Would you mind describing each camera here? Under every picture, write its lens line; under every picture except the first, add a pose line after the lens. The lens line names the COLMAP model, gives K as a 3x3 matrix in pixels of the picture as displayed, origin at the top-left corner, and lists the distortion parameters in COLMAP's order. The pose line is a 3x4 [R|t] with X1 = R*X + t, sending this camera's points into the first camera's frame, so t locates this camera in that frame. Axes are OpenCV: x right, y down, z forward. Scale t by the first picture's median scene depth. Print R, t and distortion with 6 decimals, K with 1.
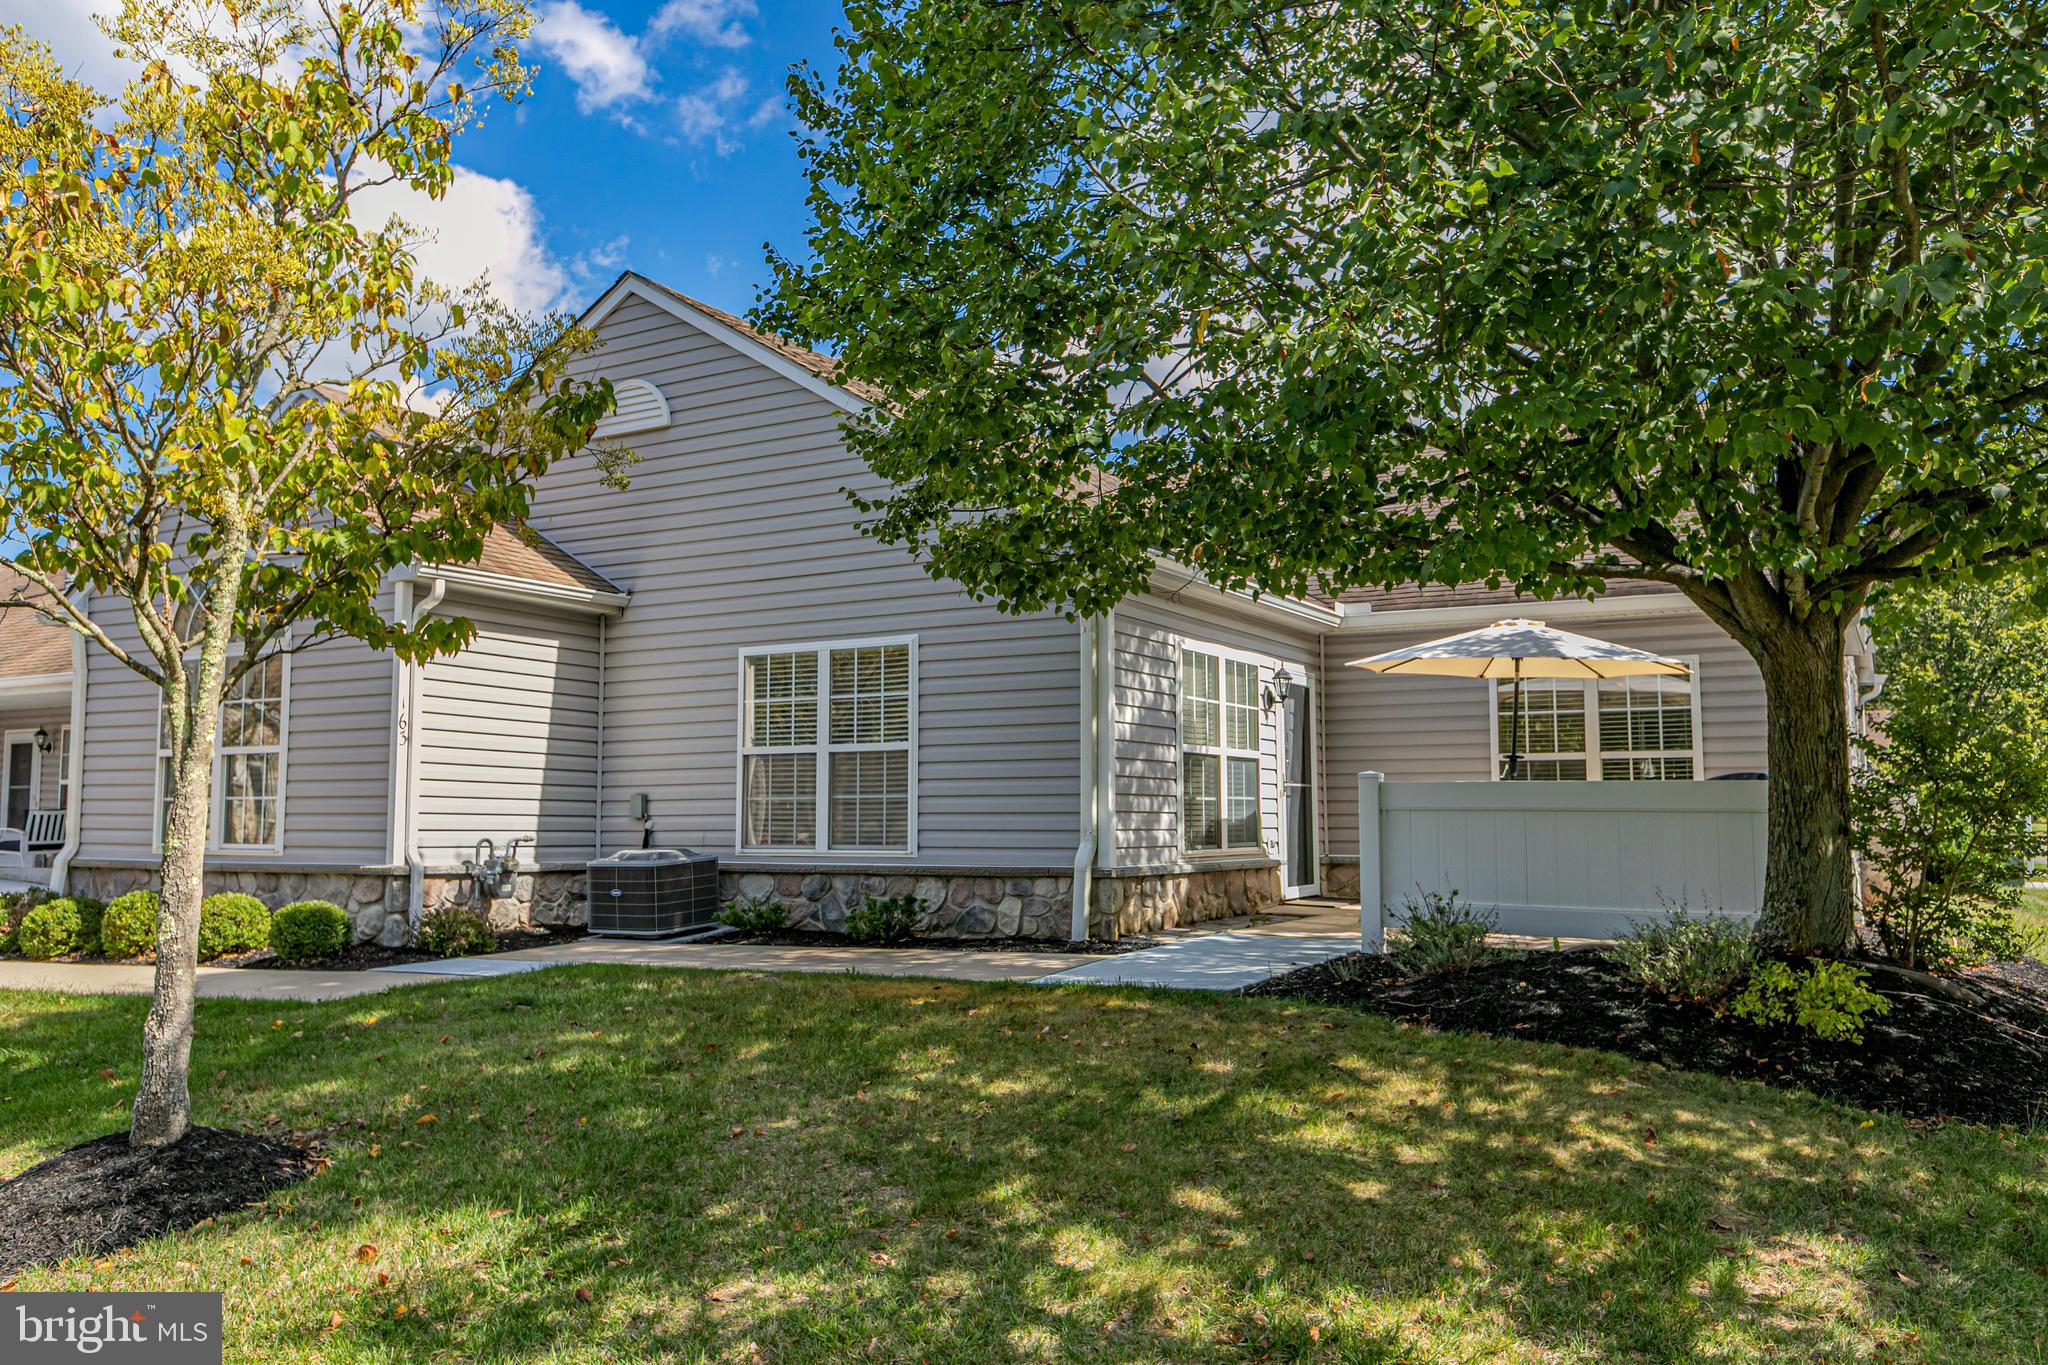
lens RADIAL K [[1558.1, 0, 1025.0], [0, 1558.1, 669.6], [0, 0, 1]] dist [-0.011726, -0.000710]
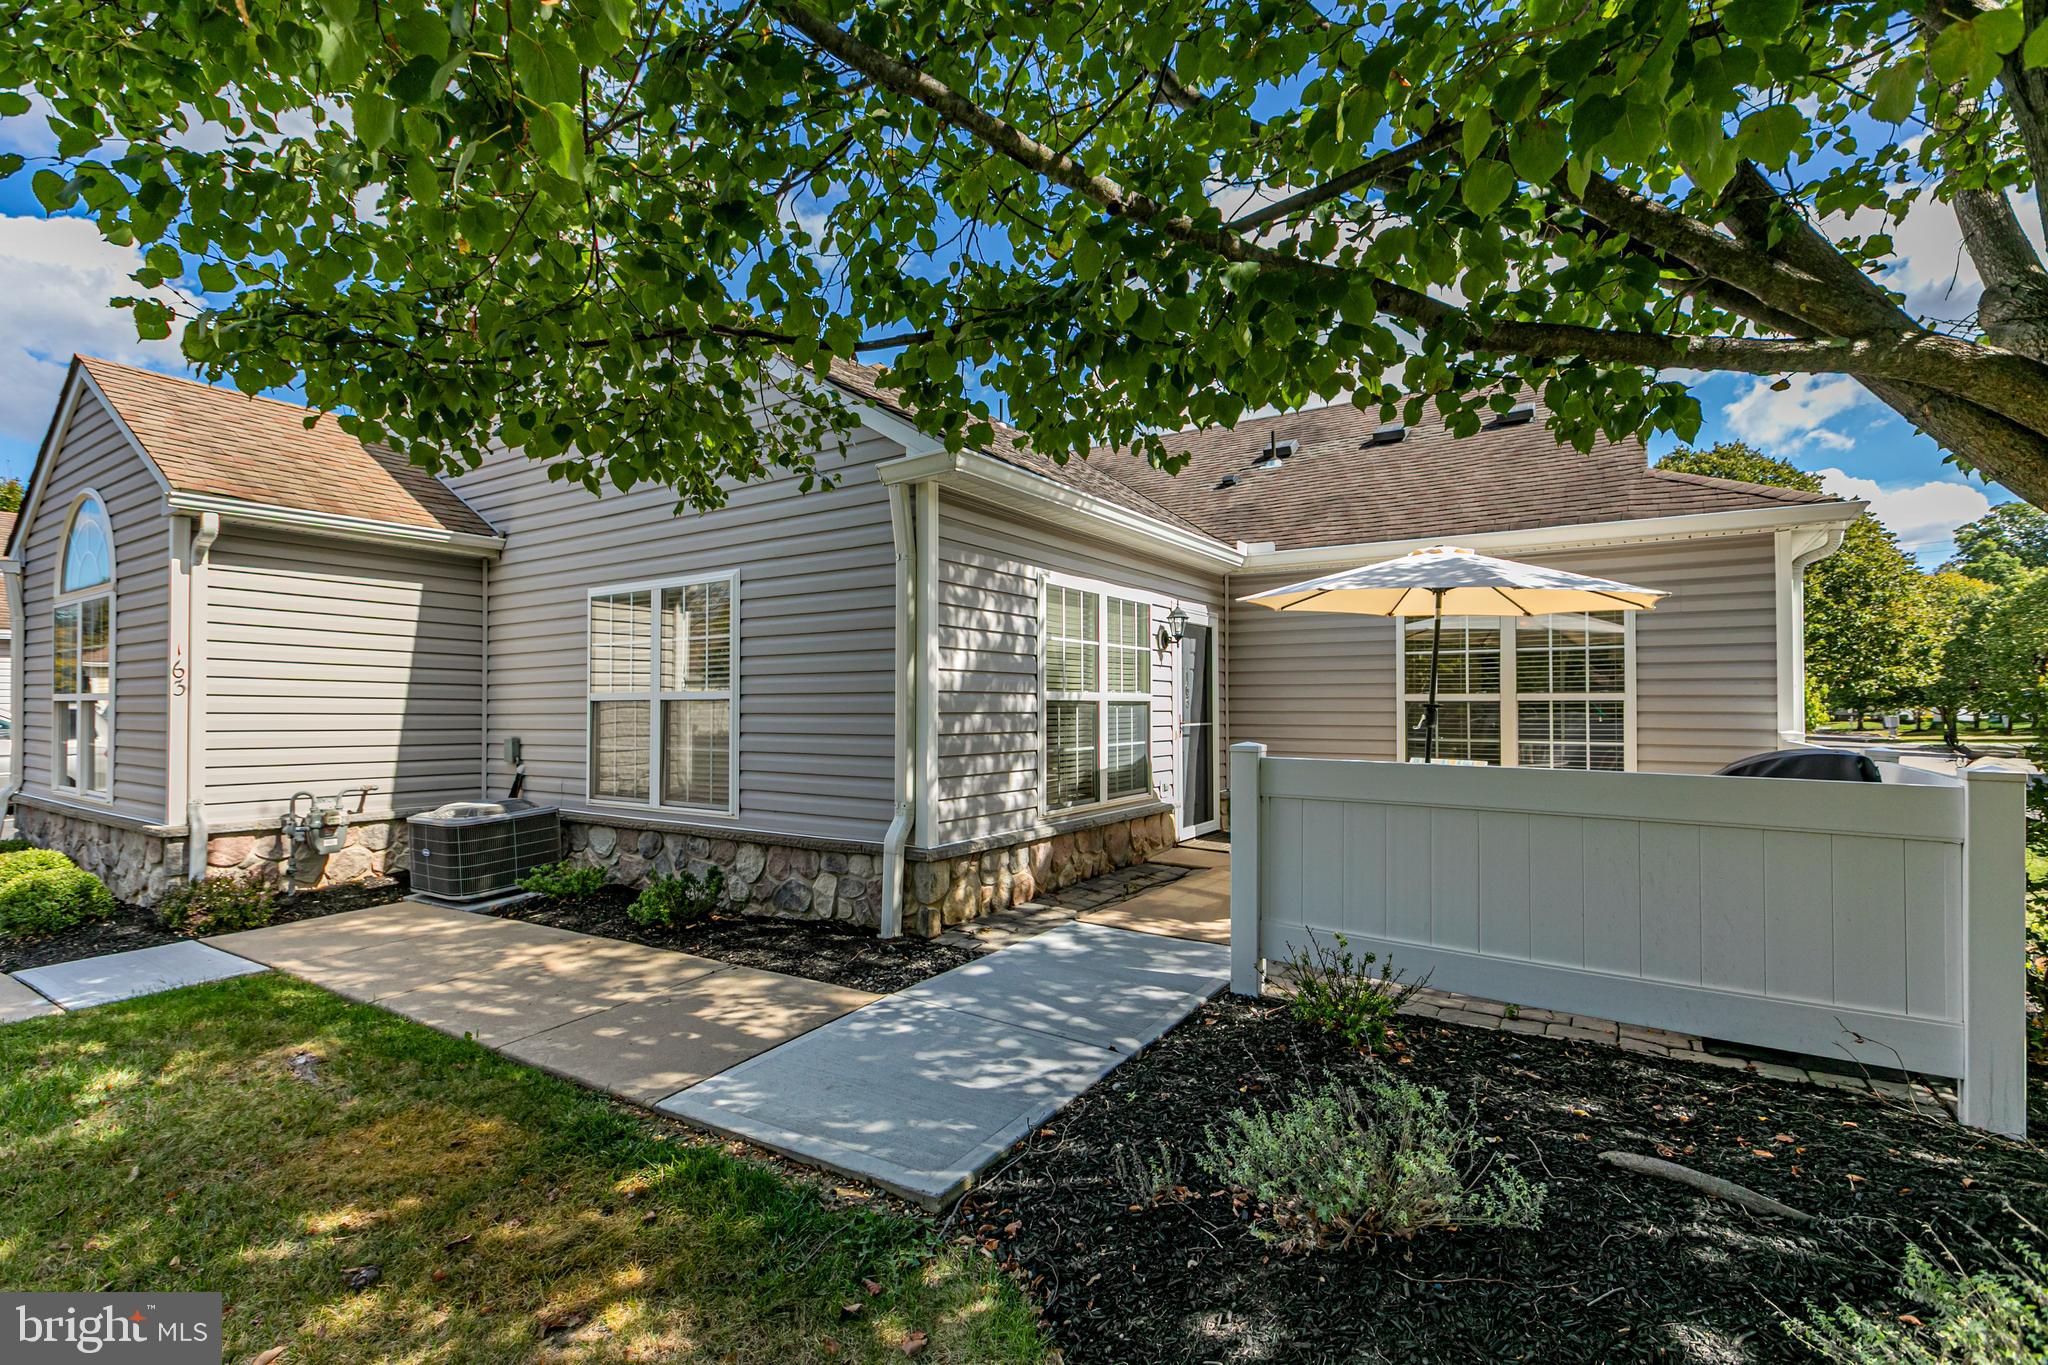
lens RADIAL K [[969.2, 0, 984.0], [0, 969.2, 690.2], [0, 0, 1]] dist [-0.011628, -0.000159]
pose [[0.995742, 0.000338, -0.092178, 0.116418], [0.006458, 0.997280, 0.073427, 0.006468], [0.091952, -0.073710, 0.993032, 0.446202]]
